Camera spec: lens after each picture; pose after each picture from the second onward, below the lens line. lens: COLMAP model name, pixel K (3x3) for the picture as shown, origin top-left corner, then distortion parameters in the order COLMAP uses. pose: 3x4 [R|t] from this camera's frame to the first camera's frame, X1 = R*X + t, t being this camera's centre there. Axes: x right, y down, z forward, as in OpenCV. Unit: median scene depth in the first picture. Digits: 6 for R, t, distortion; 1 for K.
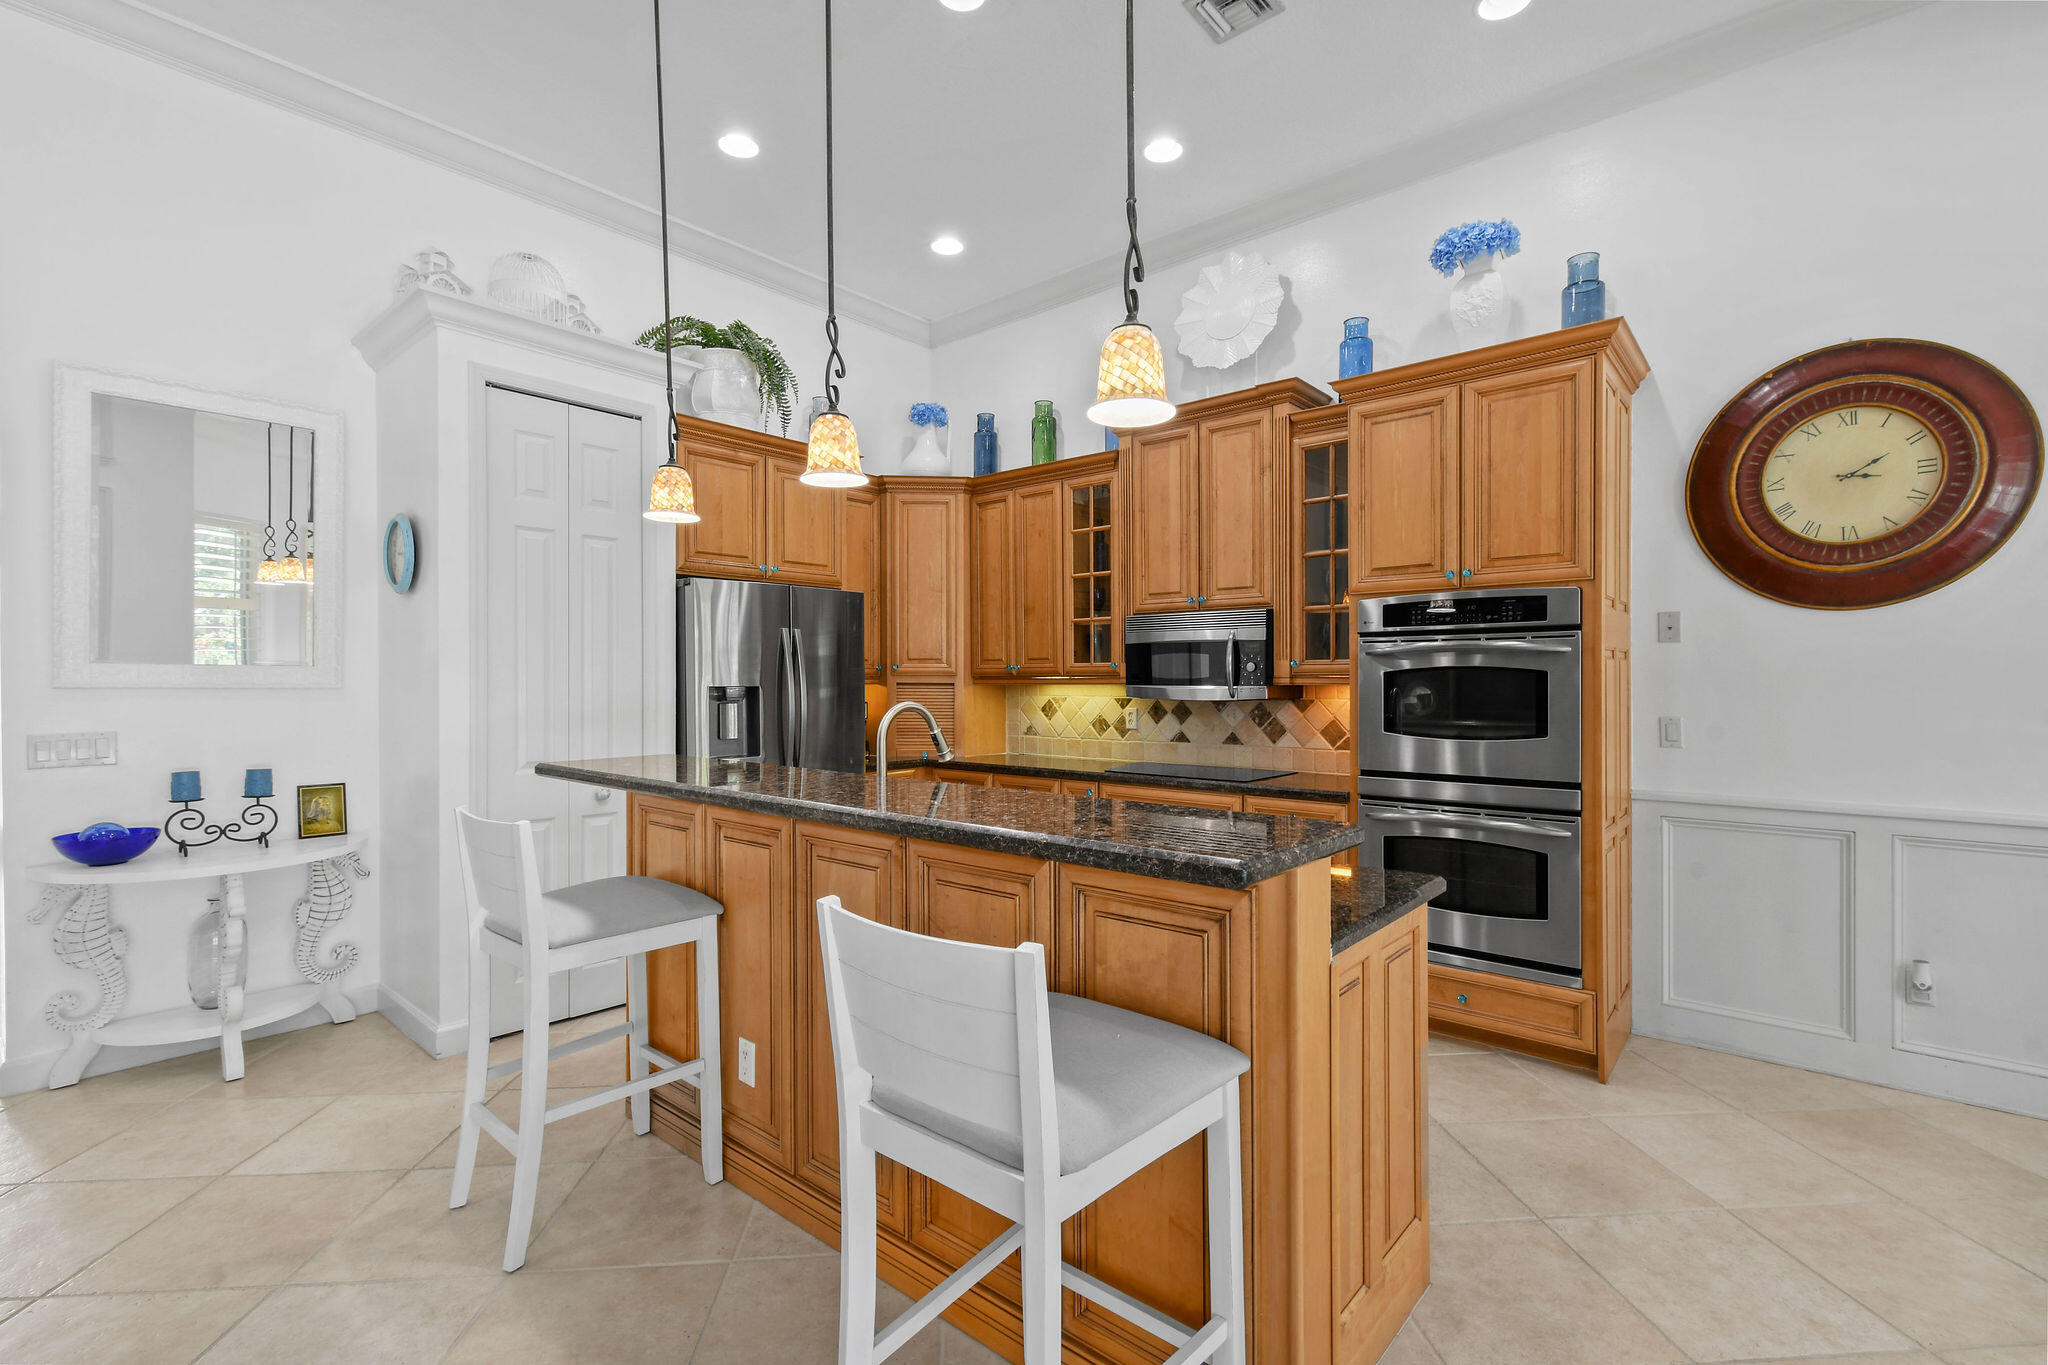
lens RADIAL K [[935.6, 0, 1039.5], [0, 935.6, 649.9], [0, 0, 1]] dist [0.005227, -0.000568]
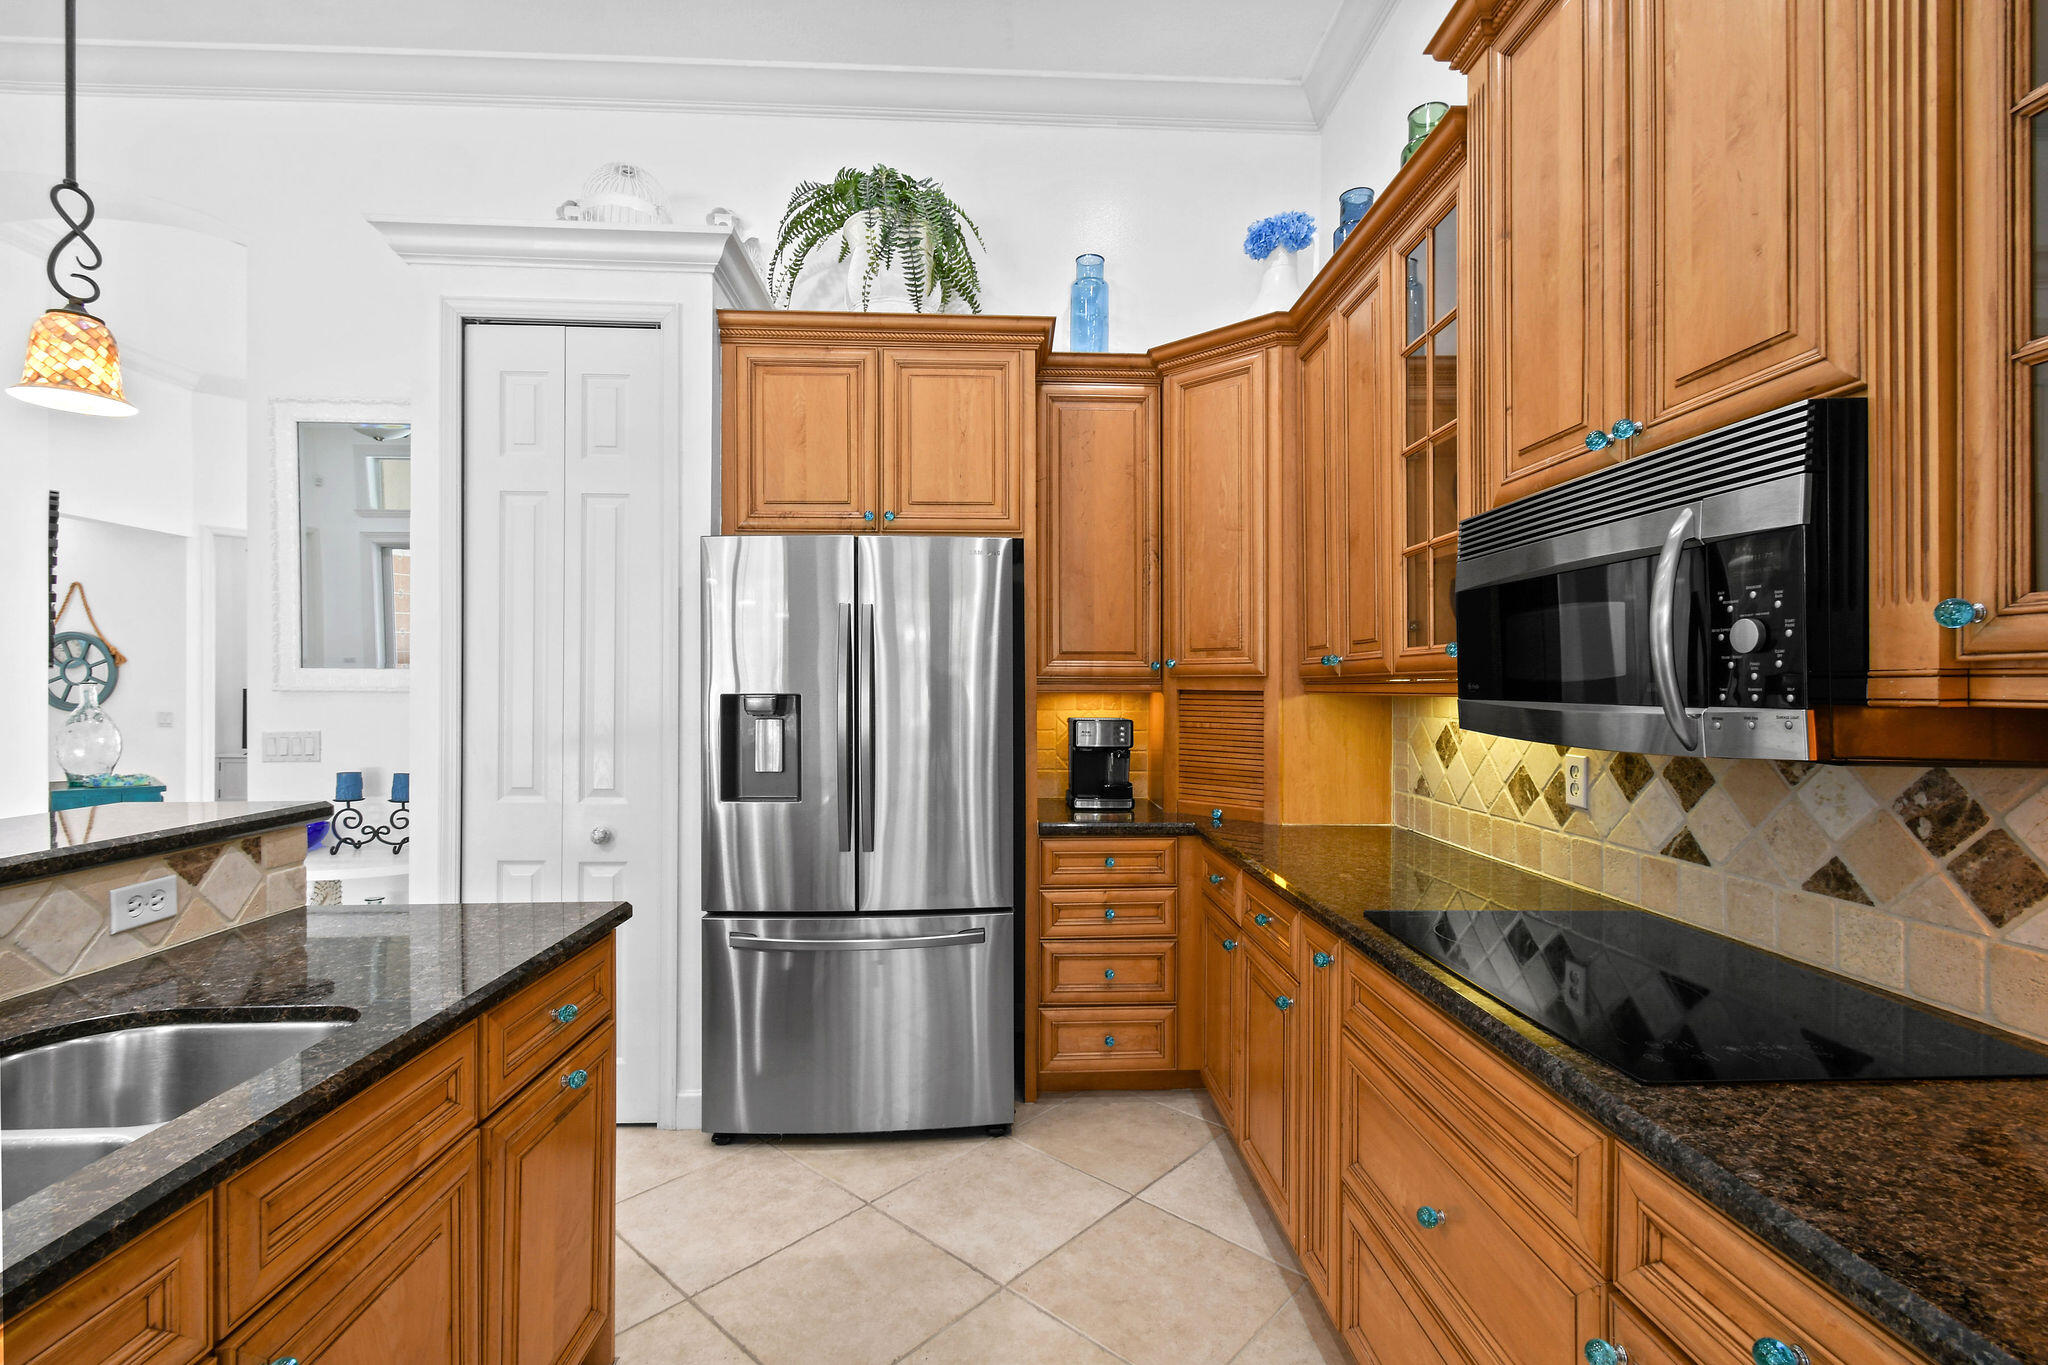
lens RADIAL K [[921.4, 0, 1024.0], [0, 921.4, 682.5], [0, 0, 1]] dist [0.024715, -0.000138]
pose [[0.680570, -0.001920, -0.732680, 0.253718], [0.021160, 0.999631, 0.017036, 0.020549], [0.732377, -0.027098, 0.680360, 0.607184]]
